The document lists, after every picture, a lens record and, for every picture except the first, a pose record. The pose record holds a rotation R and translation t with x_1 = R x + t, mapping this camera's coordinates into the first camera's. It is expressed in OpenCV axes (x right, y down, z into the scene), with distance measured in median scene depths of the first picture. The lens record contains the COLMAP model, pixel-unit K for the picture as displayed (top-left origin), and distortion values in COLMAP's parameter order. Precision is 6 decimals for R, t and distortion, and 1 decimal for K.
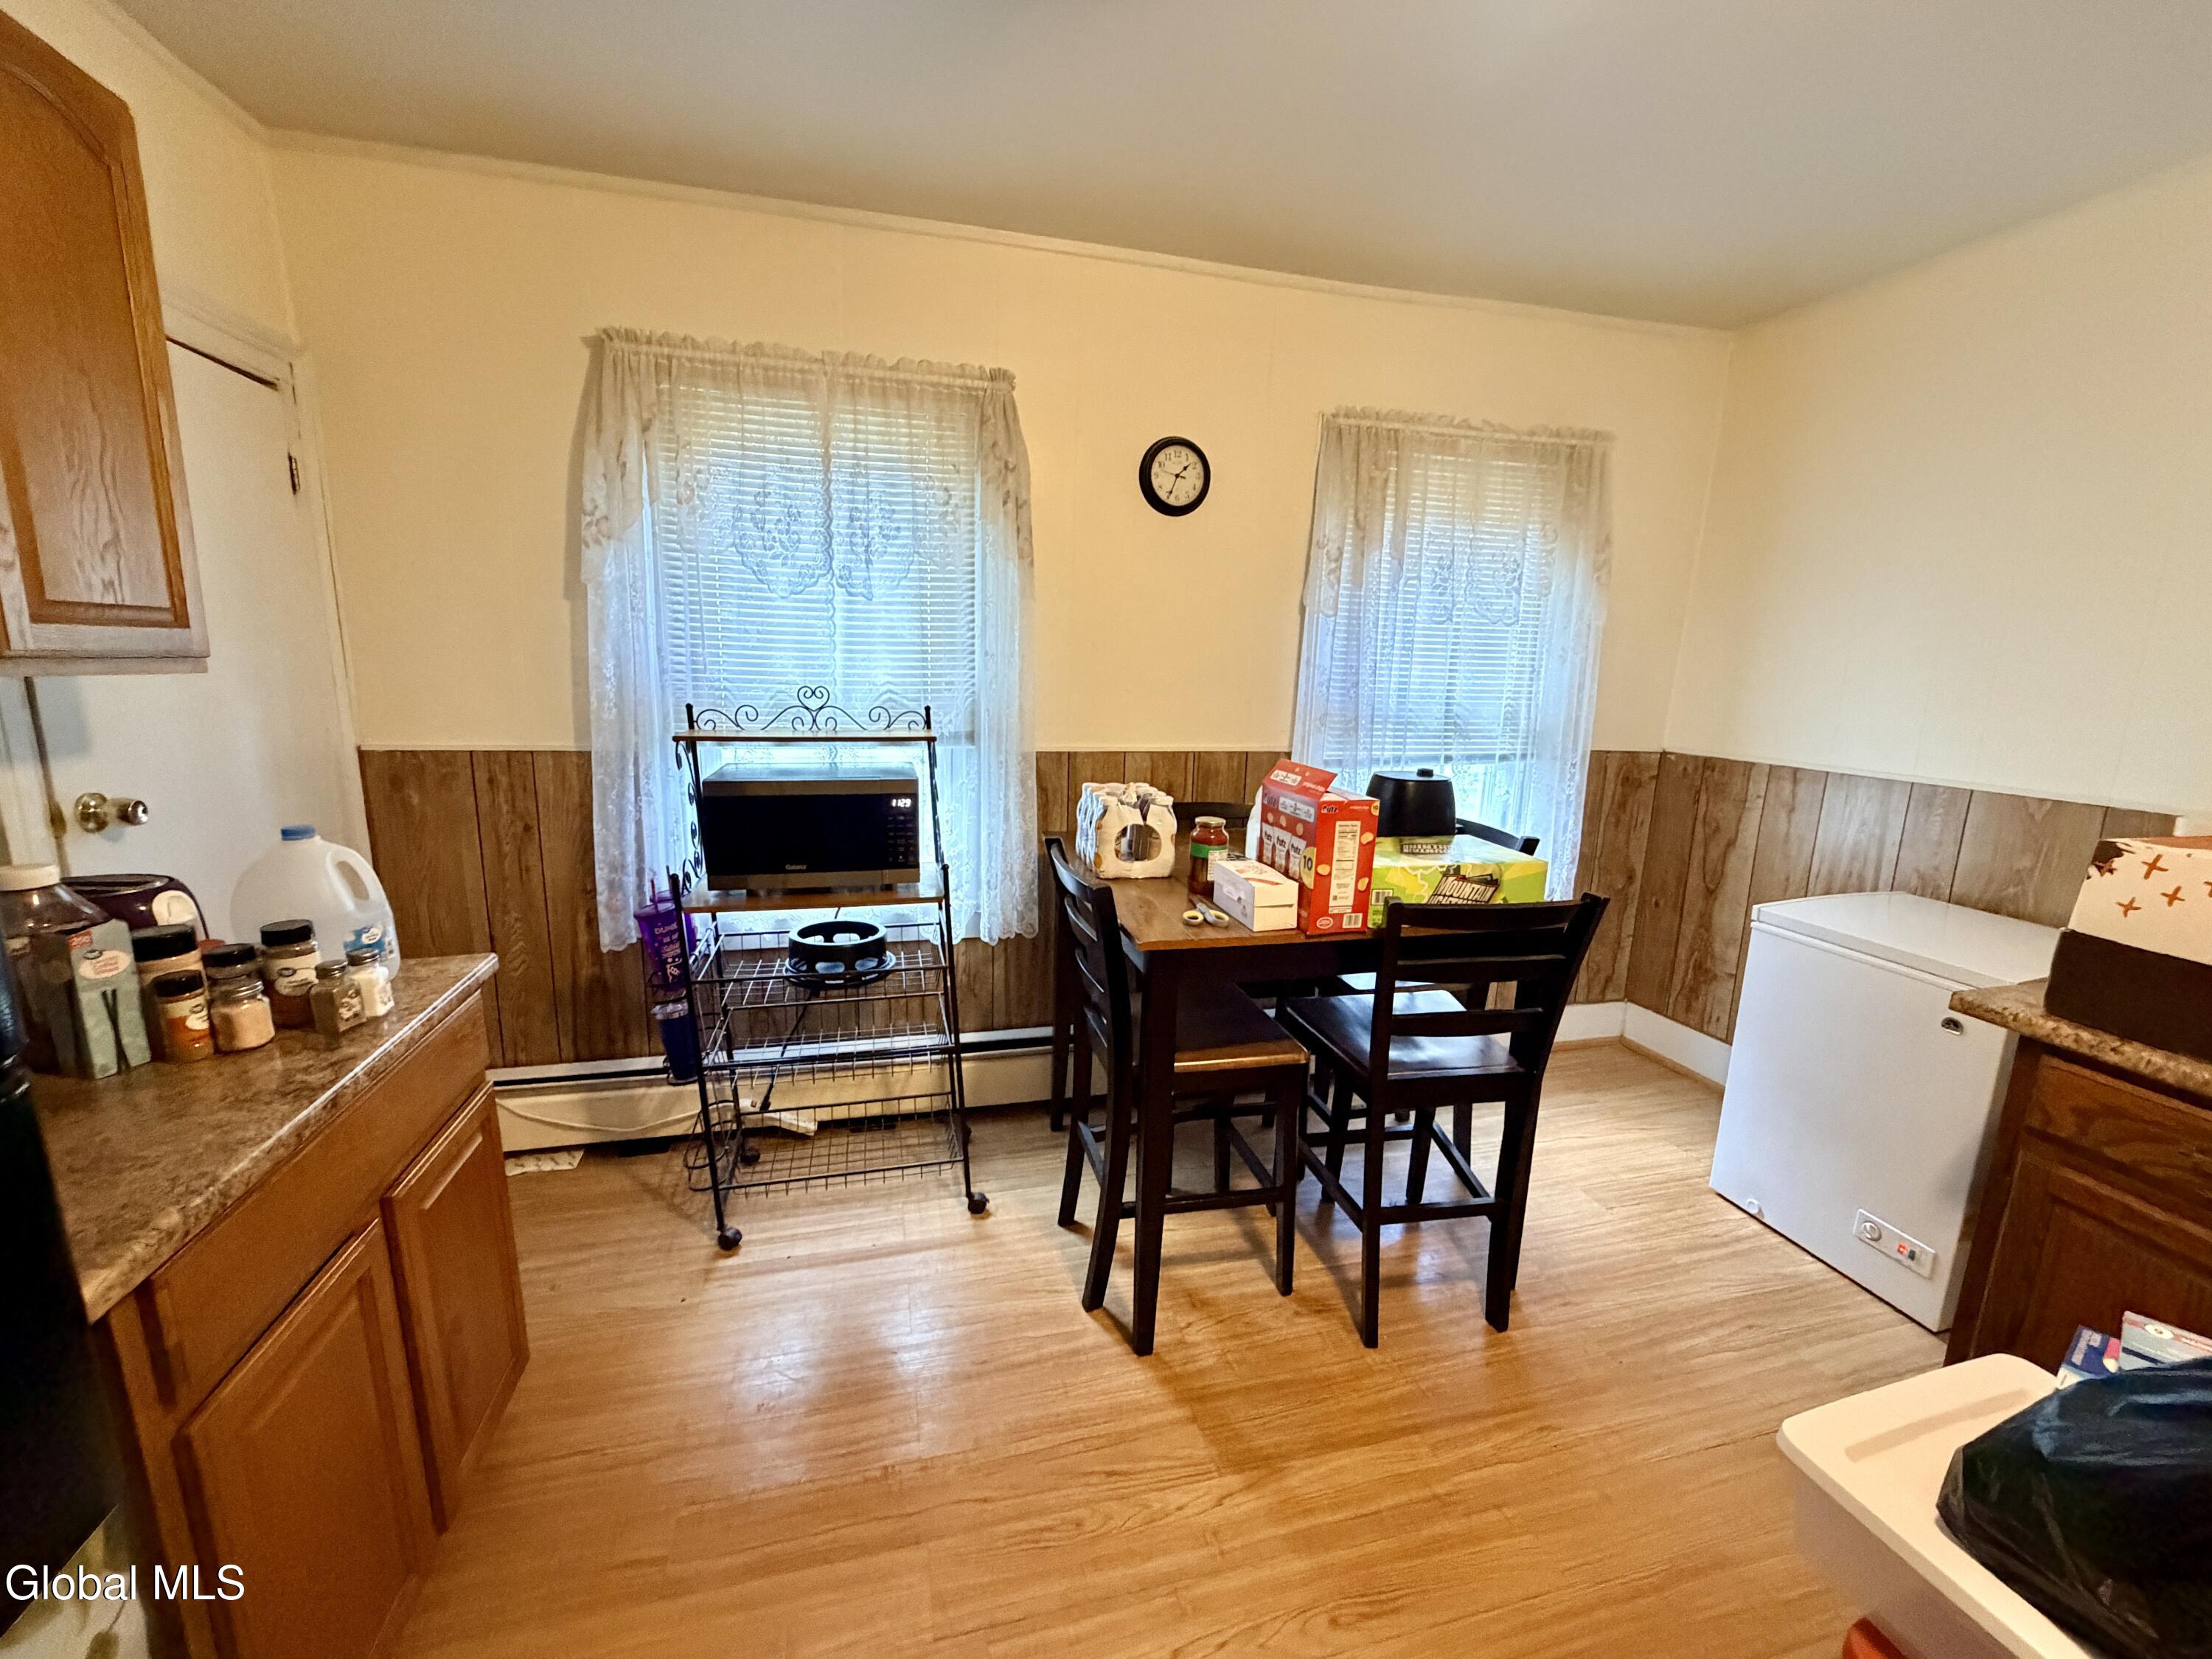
lens RADIAL K [[881.9, 0, 1099.1], [0, 881.9, 828.7], [0, 0, 1]] dist [-0.001164, 0.000081]
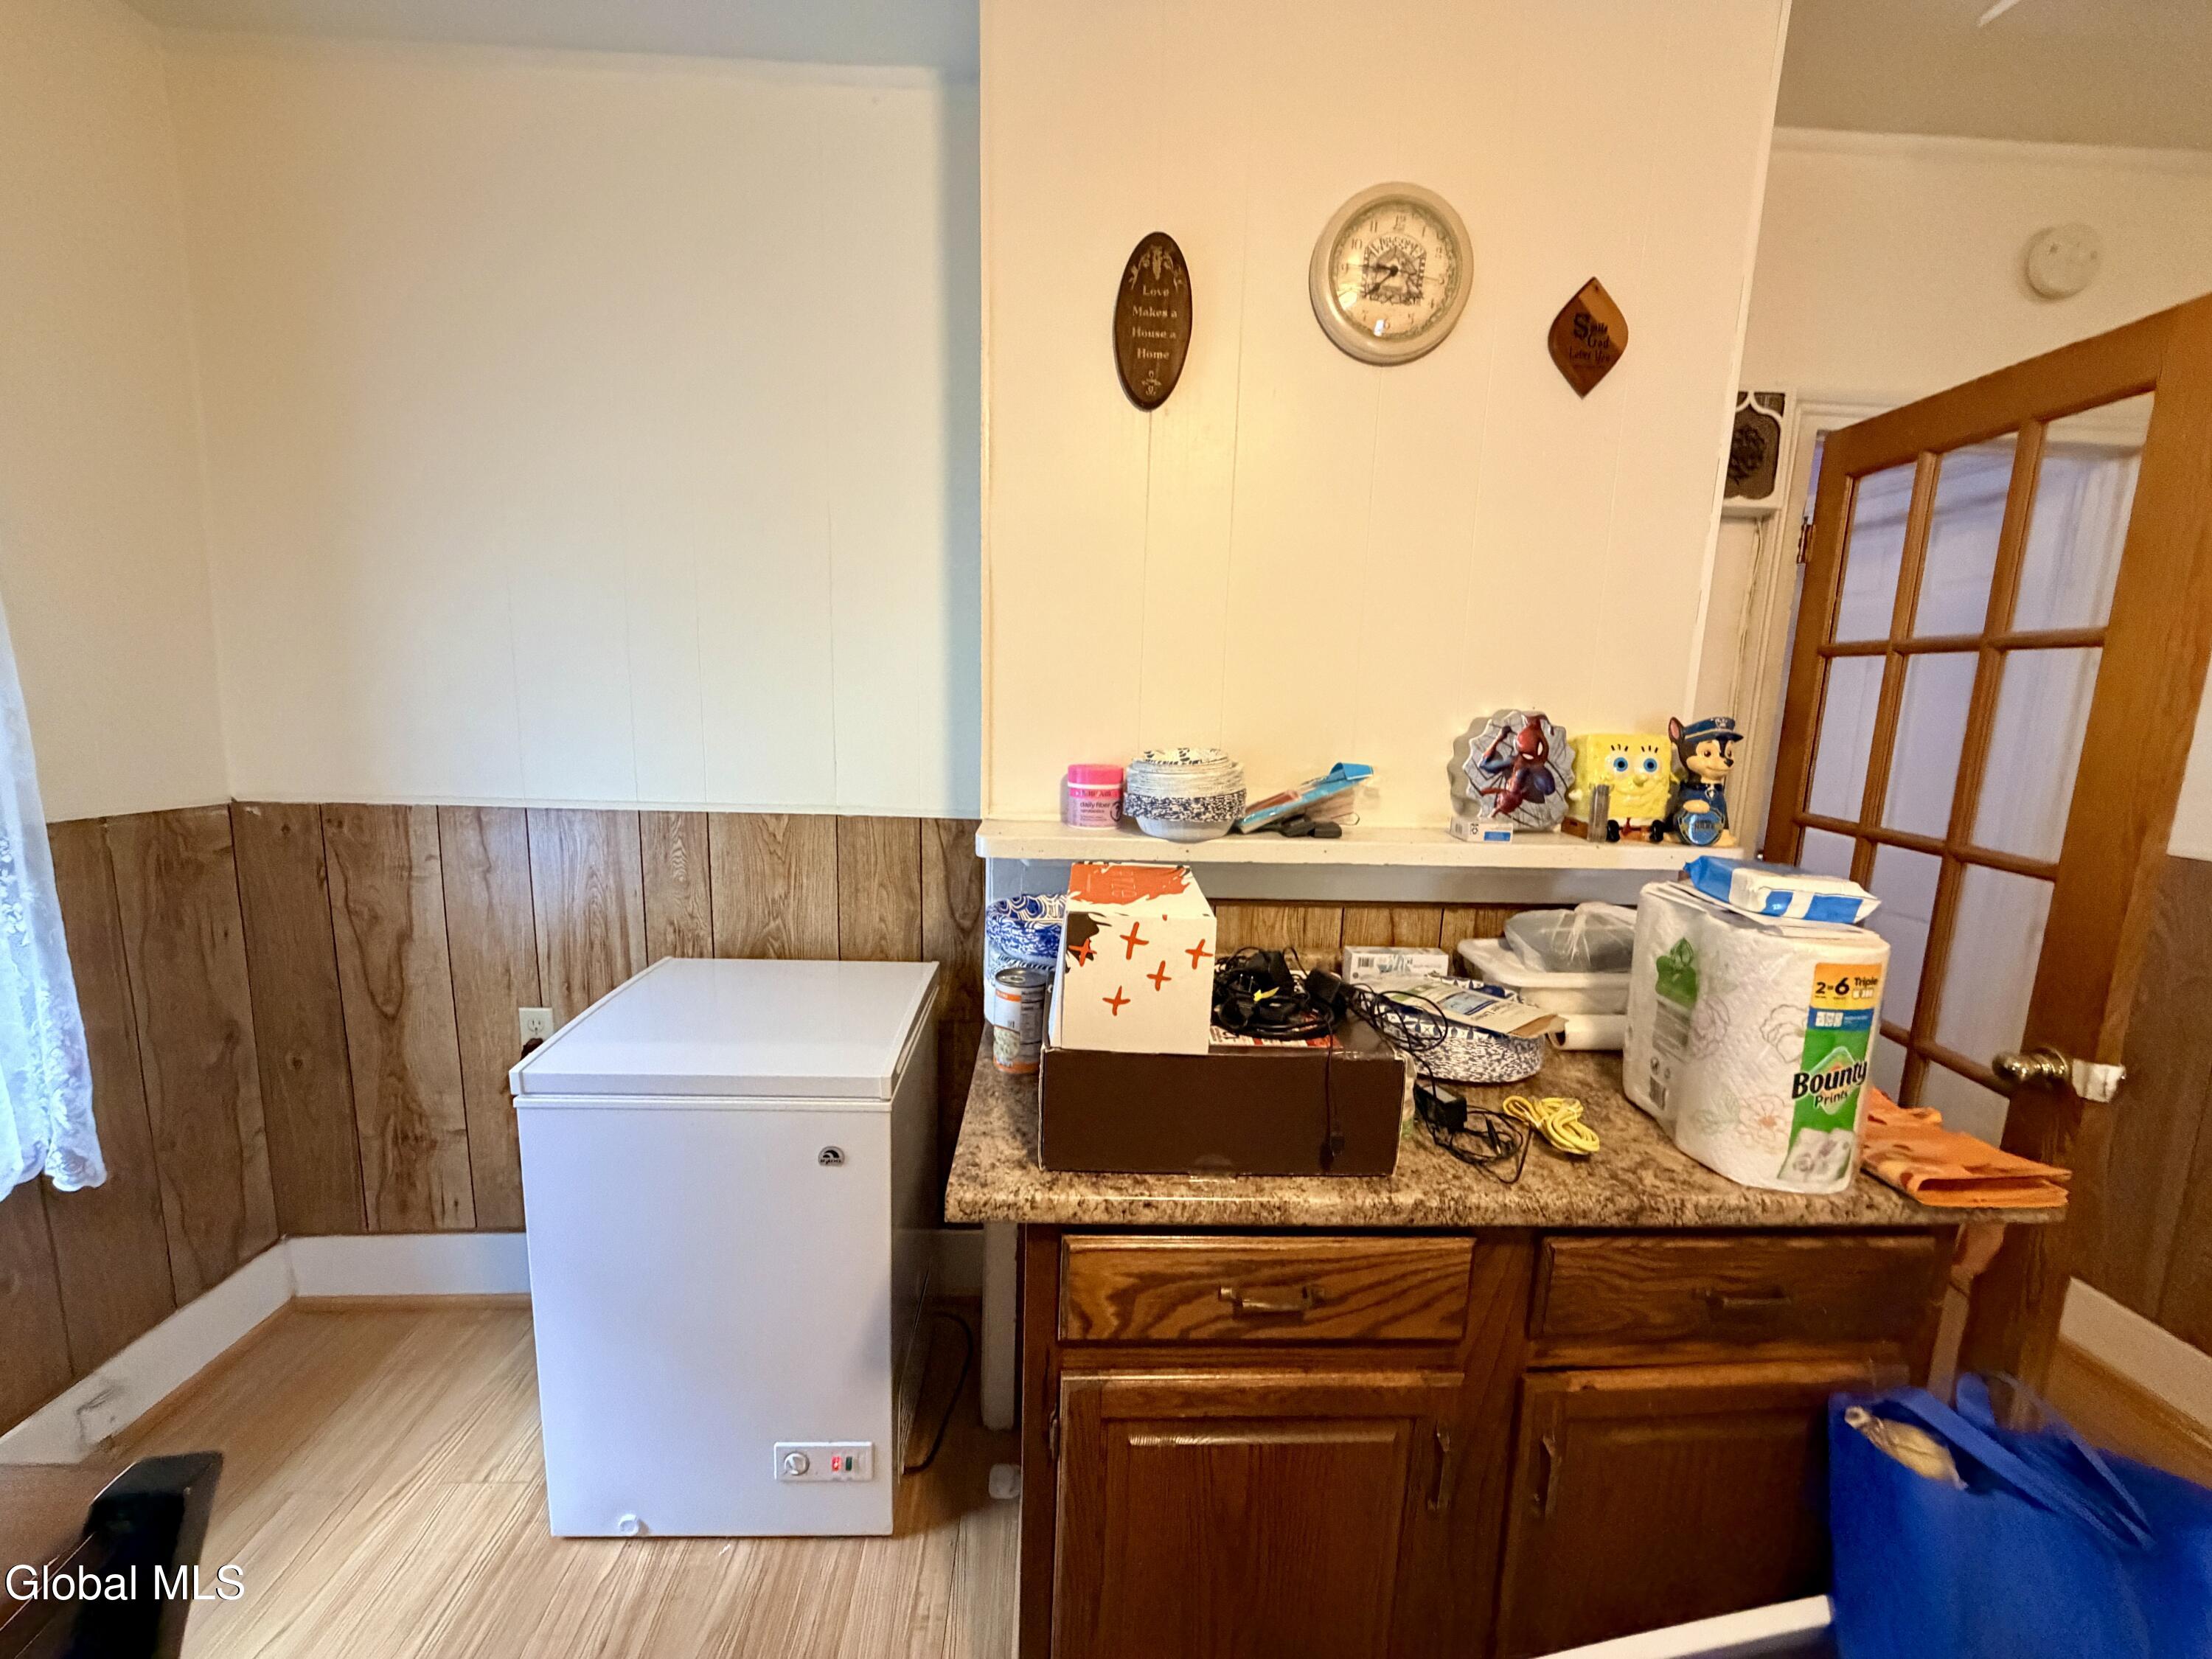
lens RADIAL K [[881.9, 0, 1100.5], [0, 881.9, 828.2], [0, 0, 1]] dist [-0.001164, 0.000081]
pose [[0.207922, -0.169121, 0.963414, 0.239122], [0.162248, 0.977258, 0.136535, -0.064436], [-0.964595, 0.127923, 0.230633, 0.382410]]
